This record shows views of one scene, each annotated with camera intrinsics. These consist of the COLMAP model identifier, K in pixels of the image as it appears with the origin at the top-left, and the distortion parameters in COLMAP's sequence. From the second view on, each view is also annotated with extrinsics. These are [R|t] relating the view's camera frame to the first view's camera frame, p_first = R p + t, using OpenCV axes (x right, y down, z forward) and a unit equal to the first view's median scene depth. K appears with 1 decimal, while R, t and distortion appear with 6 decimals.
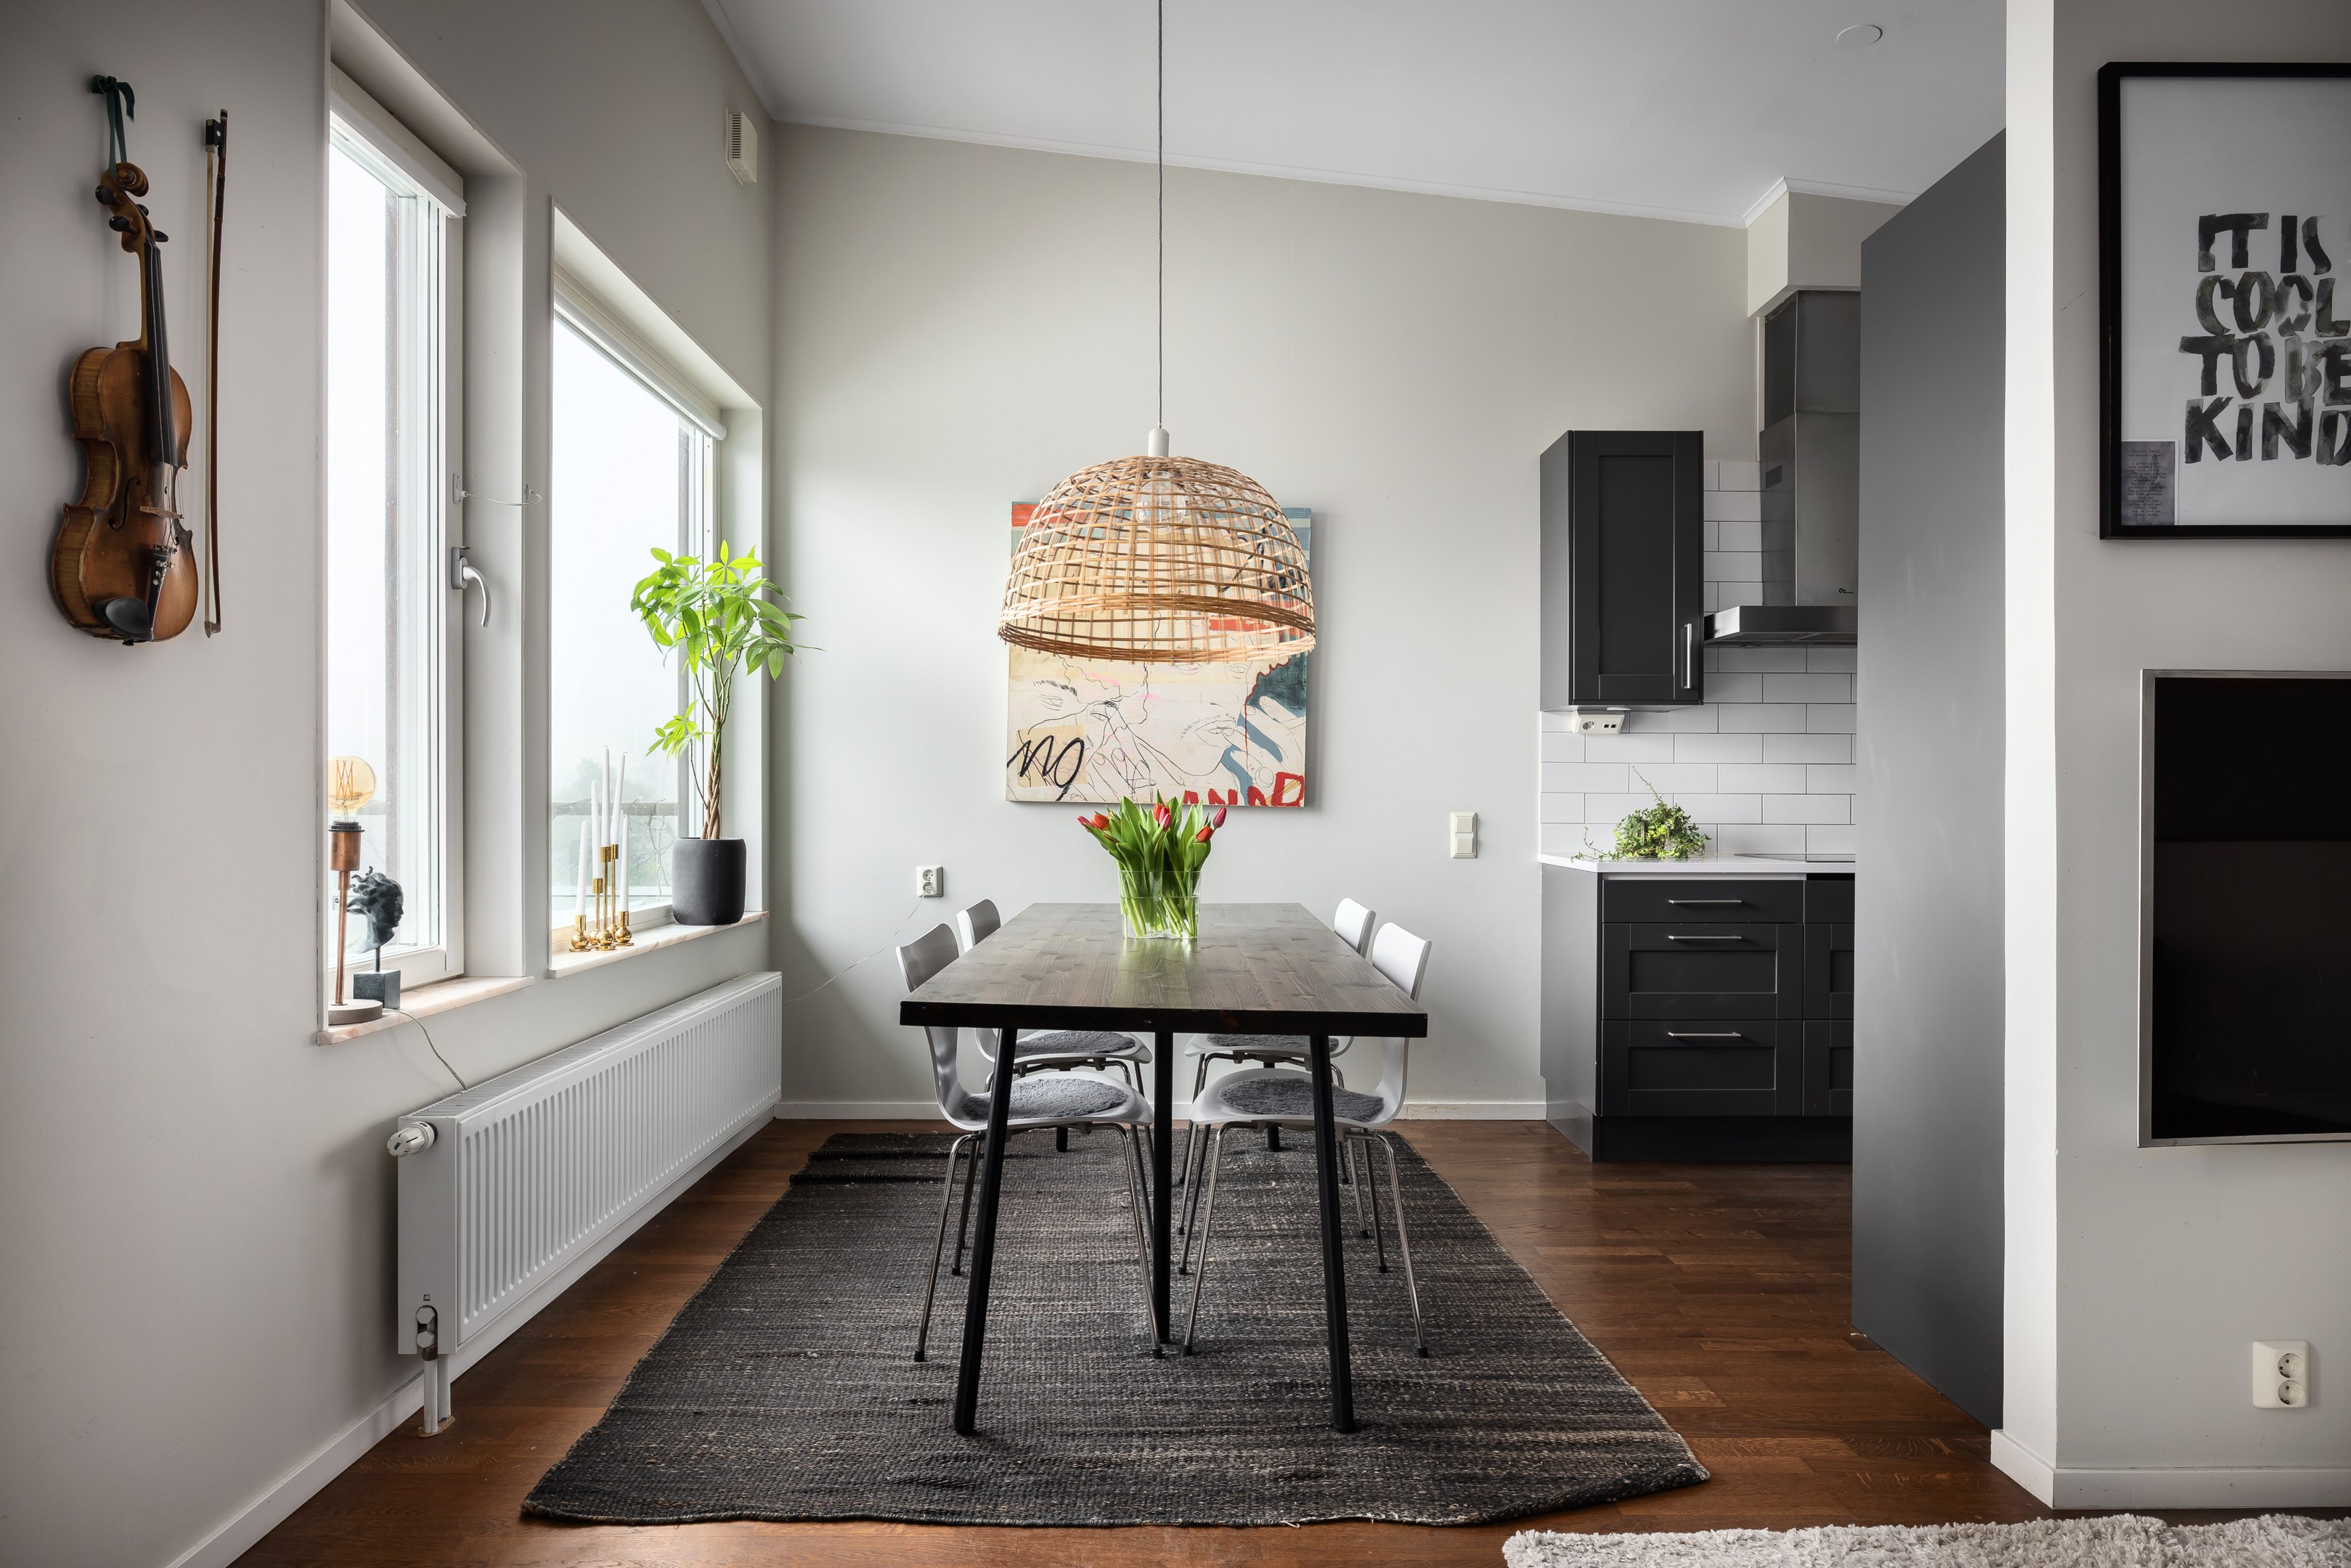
lens RADIAL K [[1385.6, 0, 1178.5], [0, 1385.6, 801.5], [0, 0, 1]] dist [-0.001678, 0.000438]
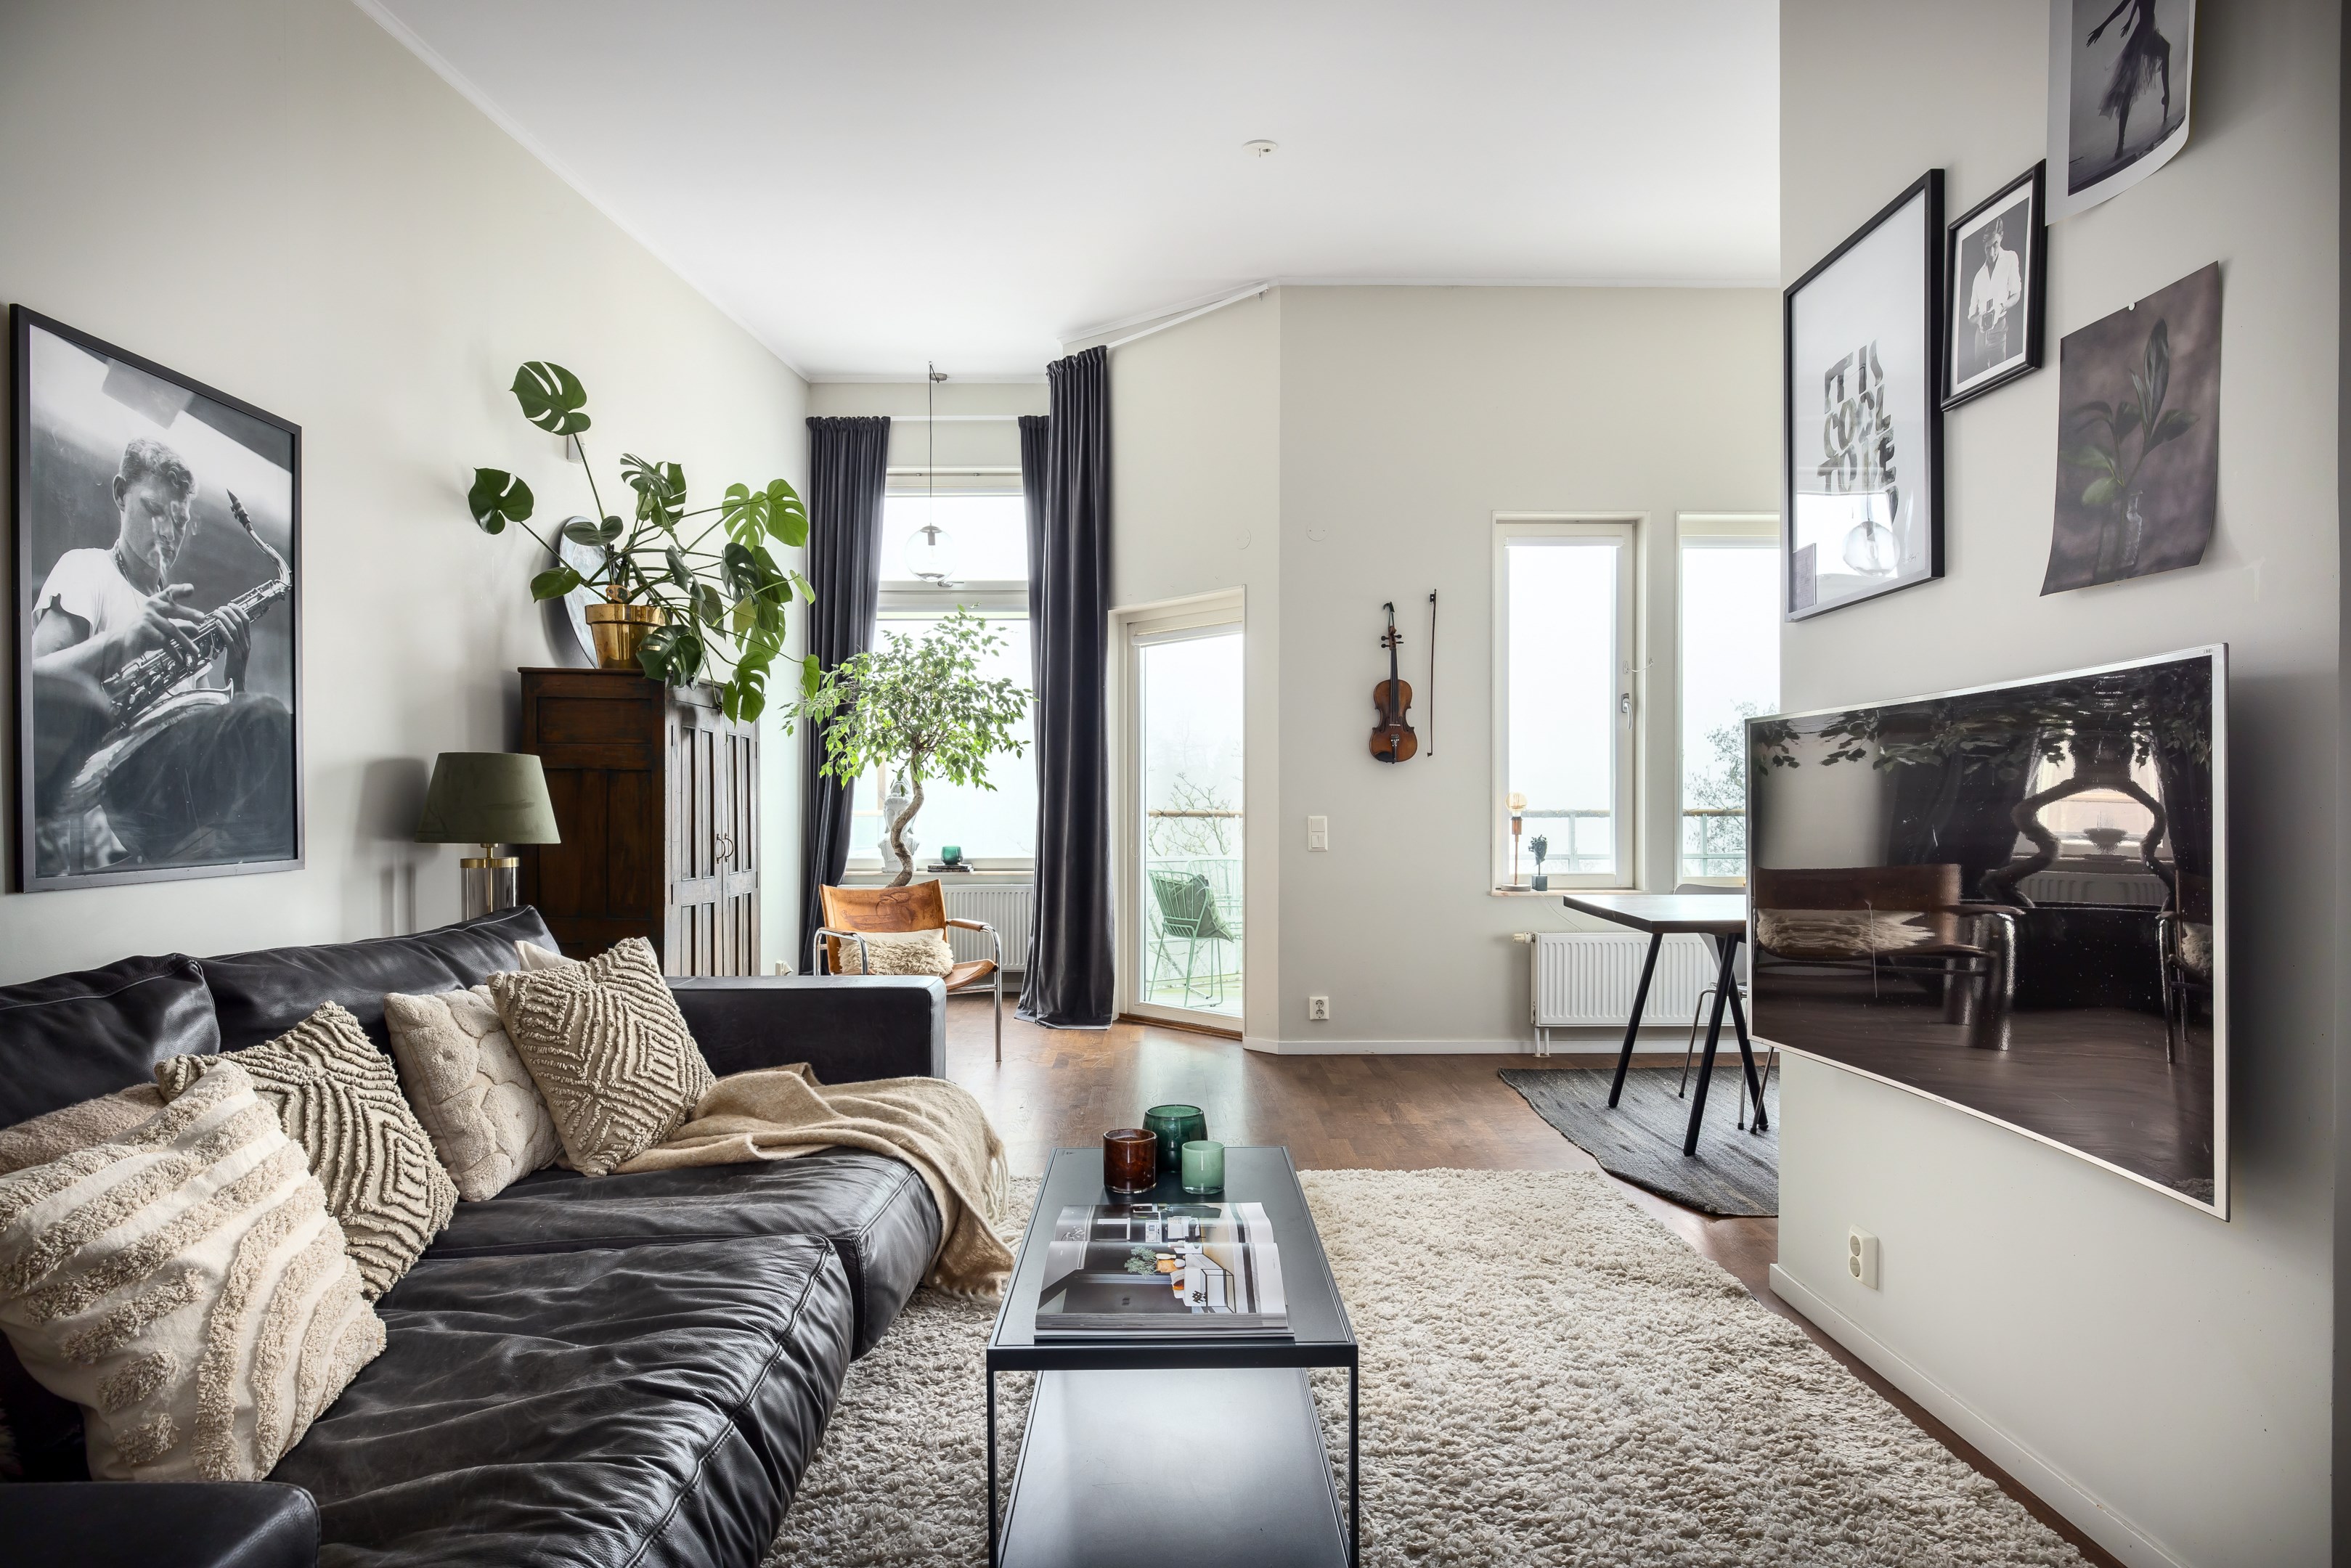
lens RADIAL K [[1264.4, 0, 1177.1], [0, 1264.4, 818.1], [0, 0, 1]] dist [-0.001261, 0.000612]
pose [[0.002656, 0.006396, -0.999976, 1.944886], [-0.000031, 0.999980, 0.006396, 0.002436], [0.999996, 0.000014, 0.002656, 0.362259]]
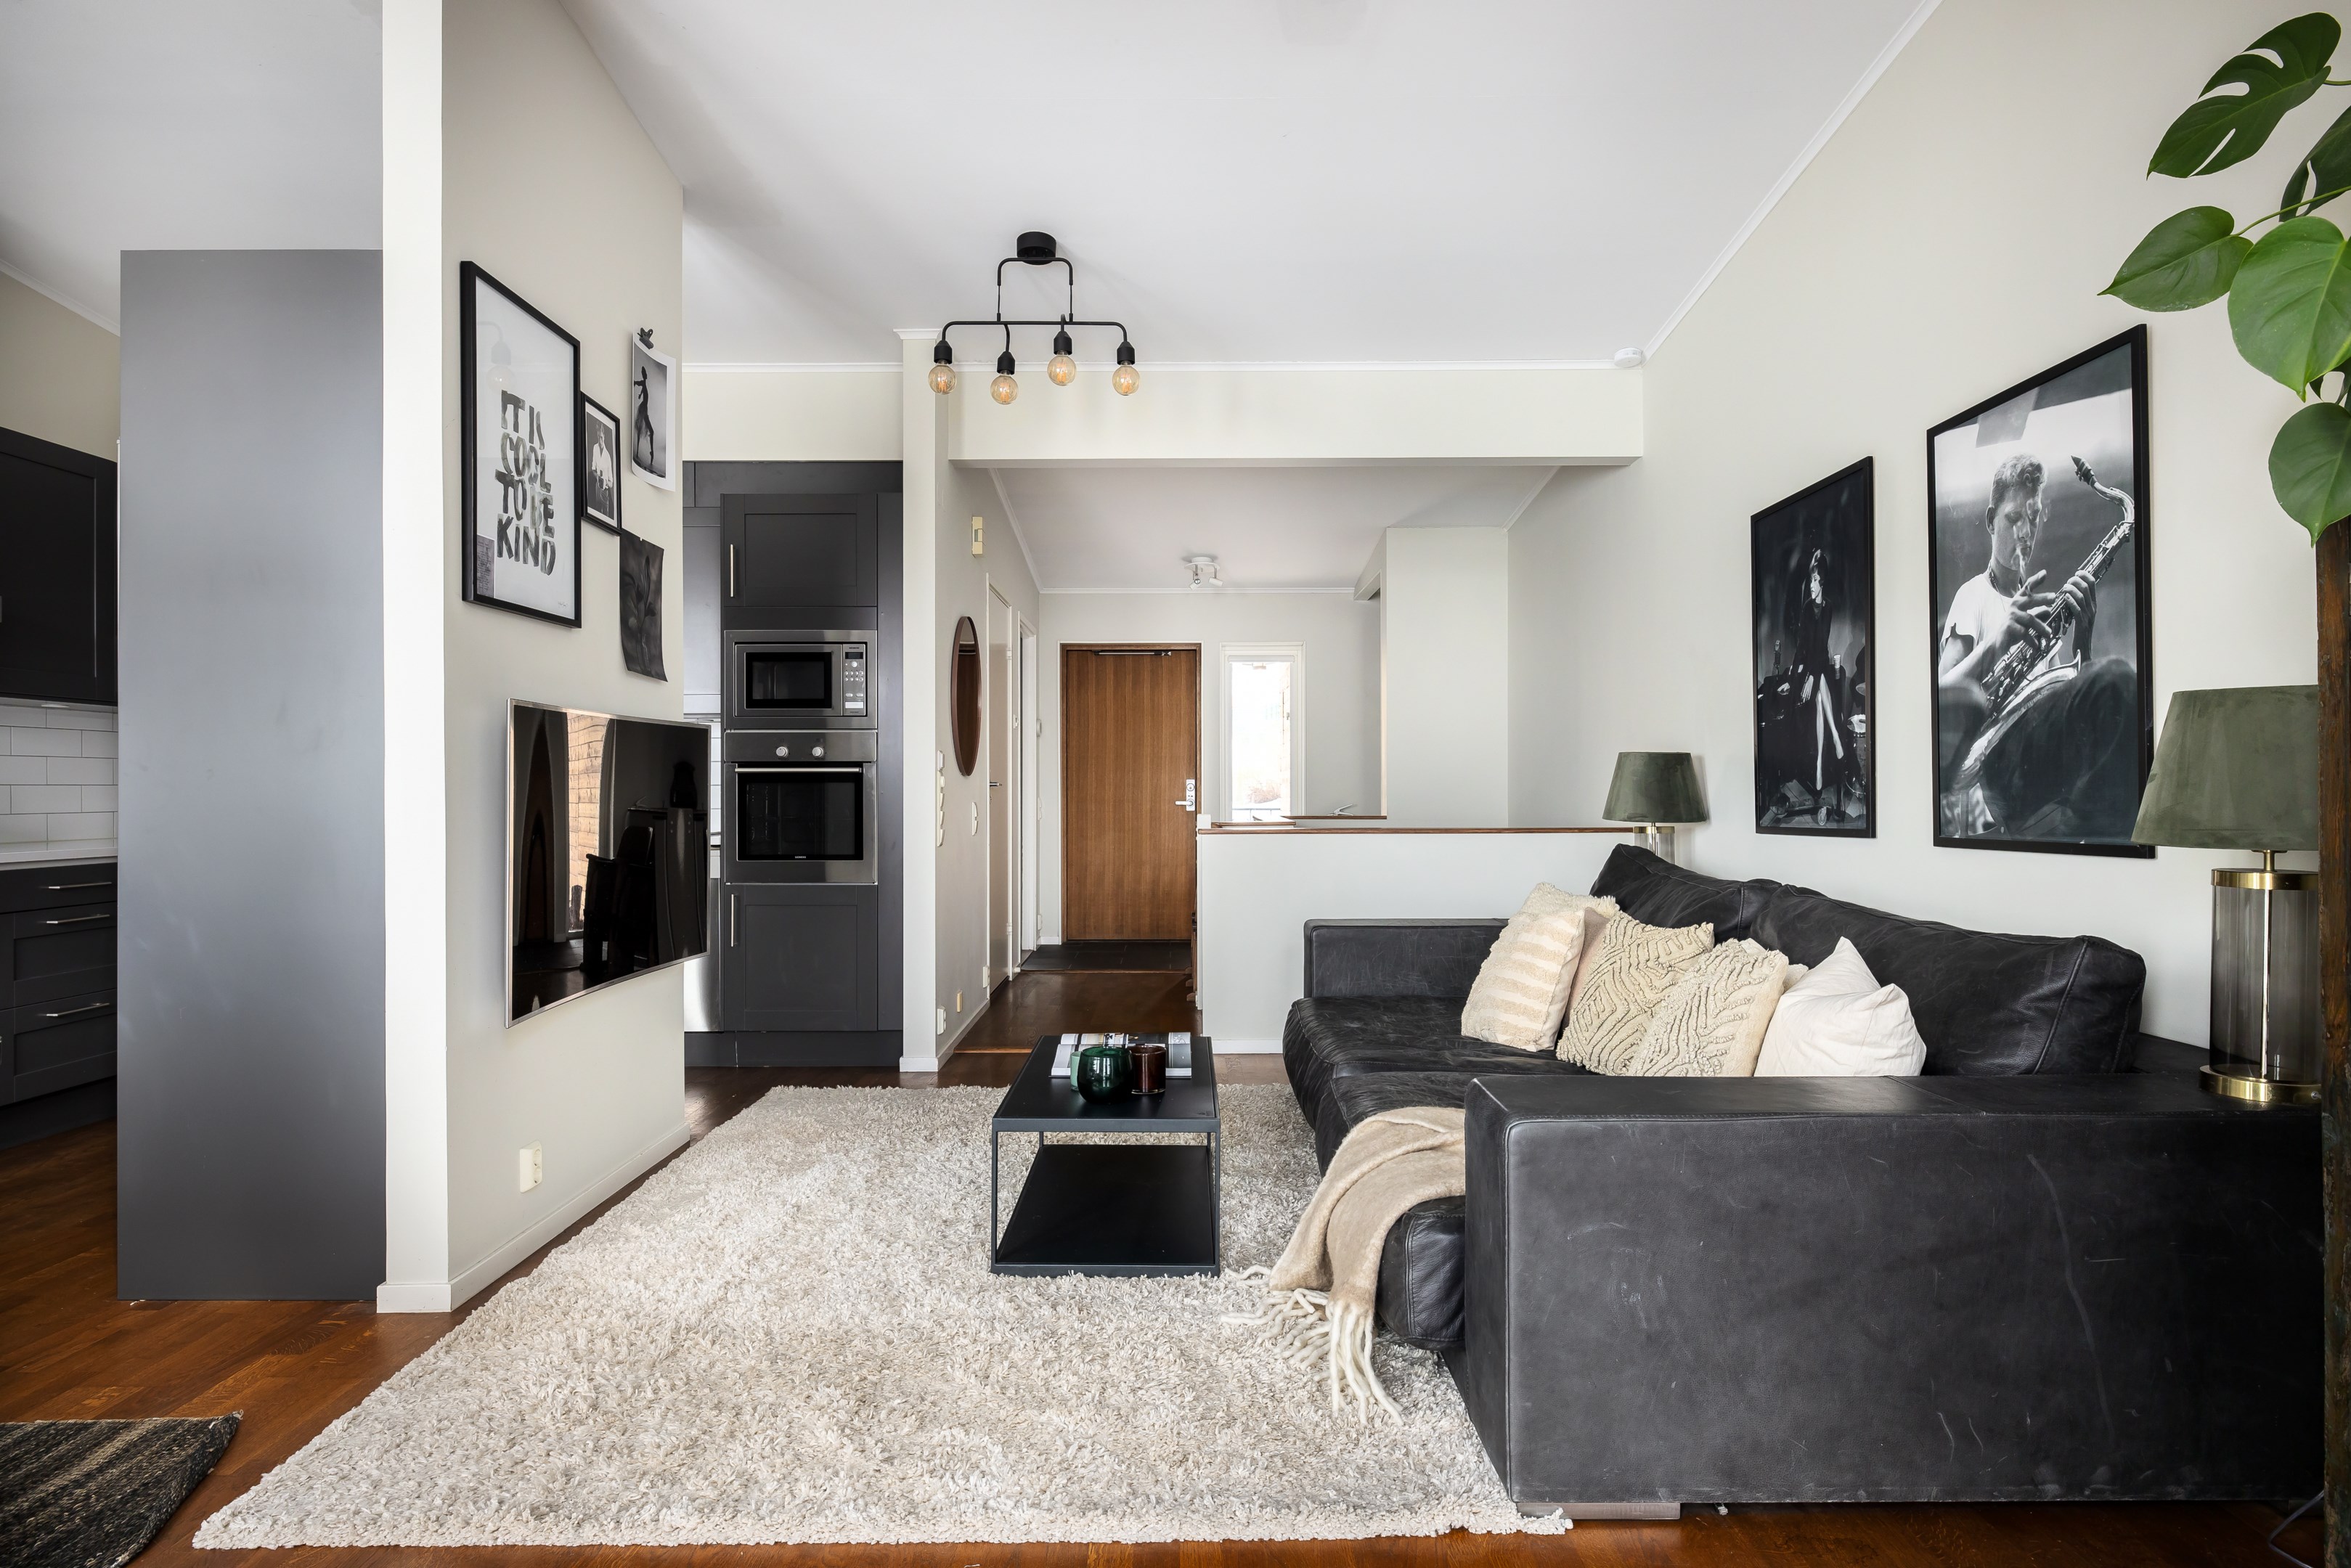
lens RADIAL K [[1349.5, 0, 1166.7], [0, 1349.5, 788.0], [0, 0, 1]] dist [0.002230, -0.000925]
pose [[0.021629, 0.000520, 0.999766, -0.666203], [0.003212, 0.999995, -0.000590, 0.001288], [-0.999761, 0.003224, 0.021628, 0.264993]]
